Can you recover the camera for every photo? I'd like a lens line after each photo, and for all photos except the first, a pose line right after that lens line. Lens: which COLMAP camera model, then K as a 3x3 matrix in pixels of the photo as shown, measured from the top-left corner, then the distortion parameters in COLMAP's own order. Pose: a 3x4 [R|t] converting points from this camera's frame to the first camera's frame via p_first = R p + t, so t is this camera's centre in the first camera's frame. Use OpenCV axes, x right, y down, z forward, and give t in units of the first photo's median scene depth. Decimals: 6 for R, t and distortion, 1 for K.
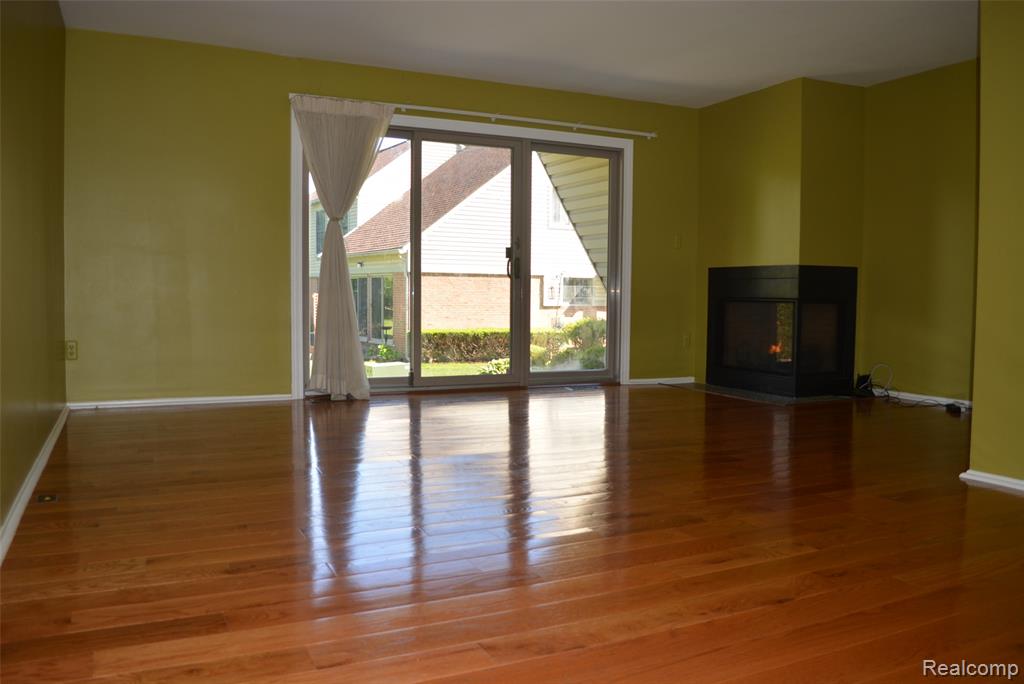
lens RADIAL K [[819.7, 0, 512.6], [0, 819.7, 341.4], [0, 0, 1]] dist [-0.077545, -0.005543]
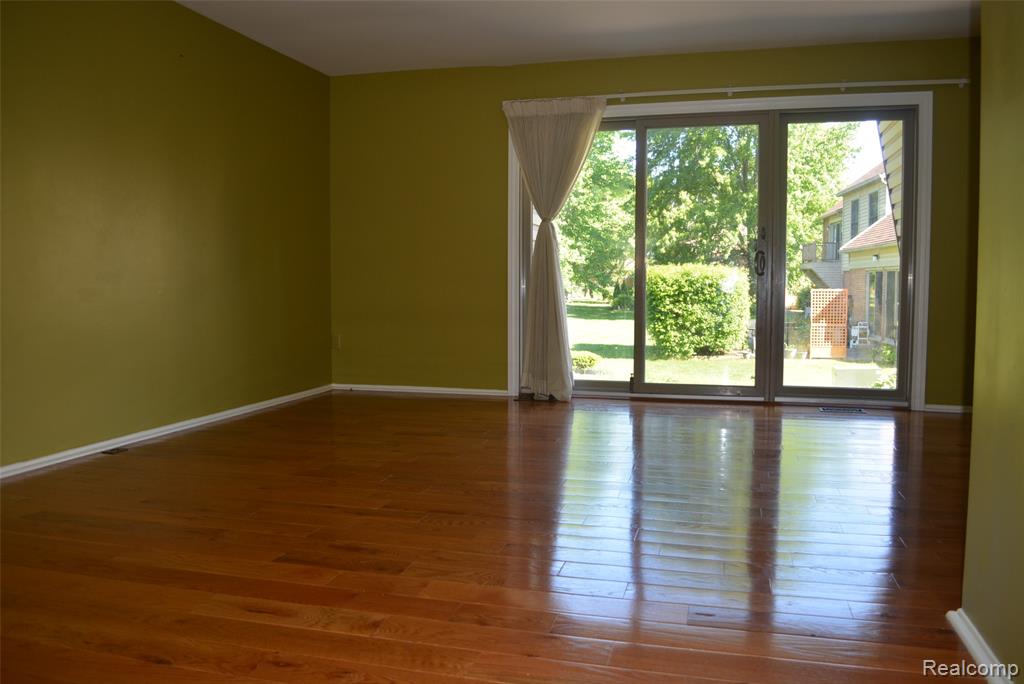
lens RADIAL K [[819.7, 0, 509.5], [0, 819.7, 336.5], [0, 0, 1]] dist [-0.077545, -0.005543]
pose [[0.749951, 0.032317, -0.660704, 0.406503], [-0.031262, 0.999421, 0.013400, -0.017474], [0.660755, 0.010605, 0.750527, 0.208906]]
